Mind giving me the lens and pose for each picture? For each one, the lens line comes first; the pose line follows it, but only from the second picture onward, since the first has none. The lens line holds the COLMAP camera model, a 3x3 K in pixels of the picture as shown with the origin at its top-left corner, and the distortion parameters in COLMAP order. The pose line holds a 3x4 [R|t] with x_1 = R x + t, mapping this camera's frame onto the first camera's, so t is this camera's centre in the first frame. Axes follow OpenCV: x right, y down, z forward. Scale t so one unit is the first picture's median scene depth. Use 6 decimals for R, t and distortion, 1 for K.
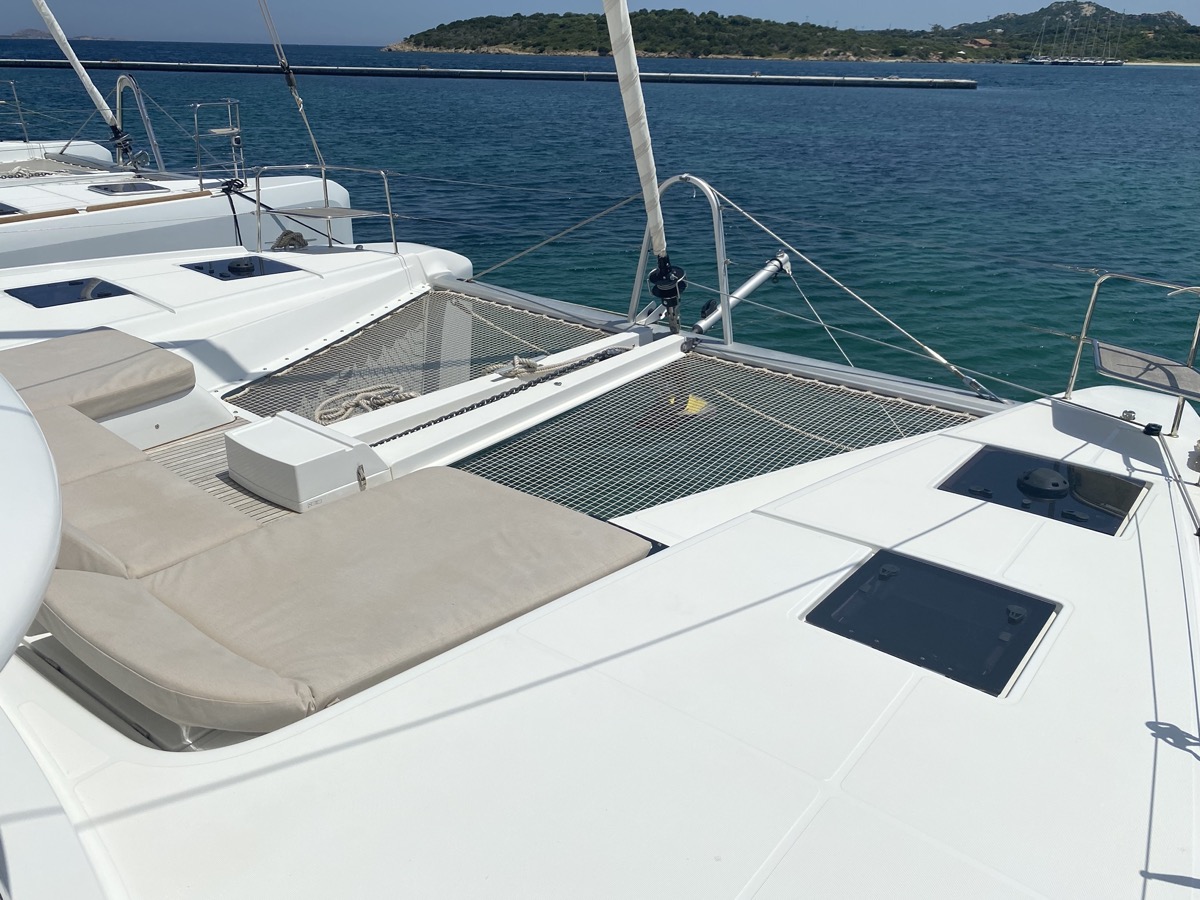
lens RADIAL K [[911.5, 0, 608.3], [0, 911.5, 453.5], [0, 0, 1]] dist [0.004687, -0.002768]
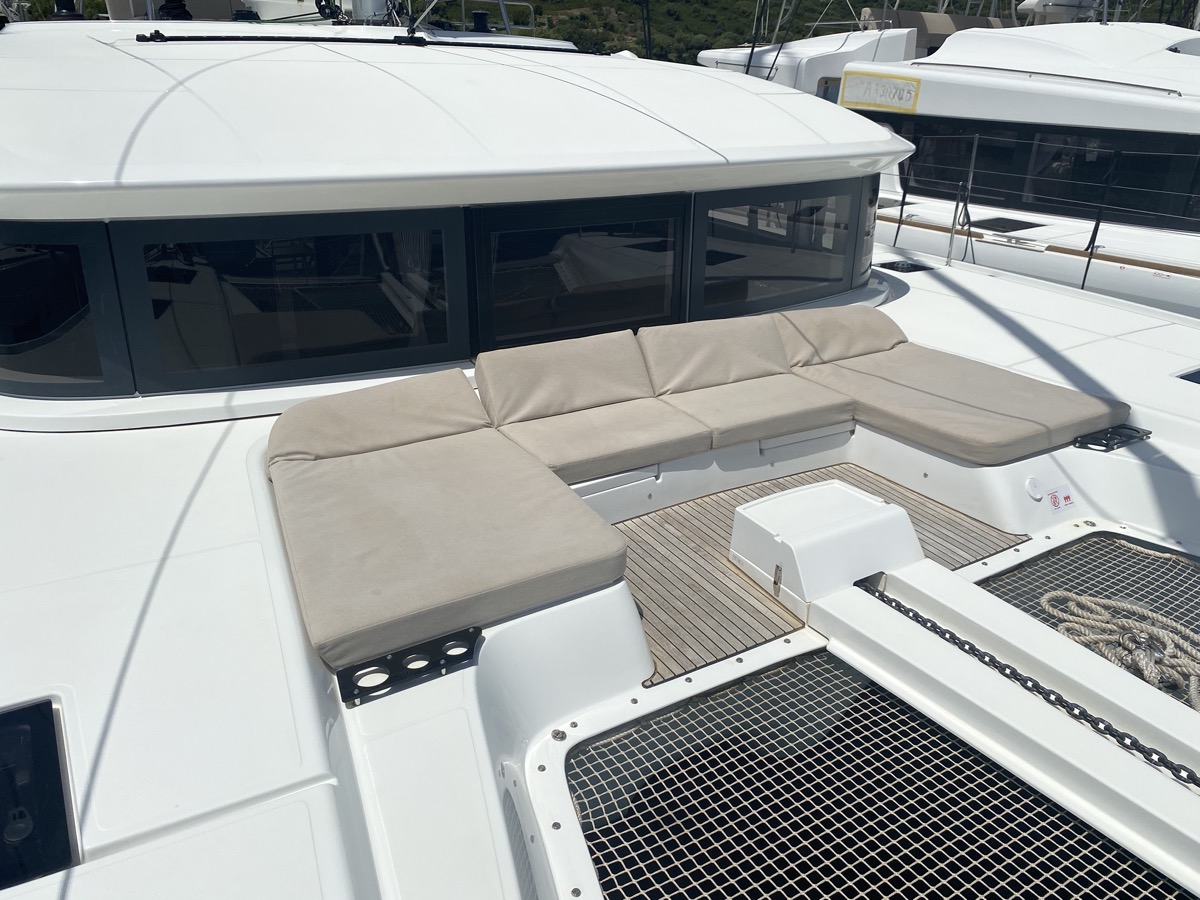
lens RADIAL K [[894.6, 0, 619.0], [0, 894.6, 448.0], [0, 0, 1]] dist [0.112406, -0.215268]
pose [[-0.380808, 0.312855, -0.870119, 0.392478], [-0.395549, 0.795455, 0.459121, -0.336987], [0.835778, 0.519012, -0.179166, 0.868323]]
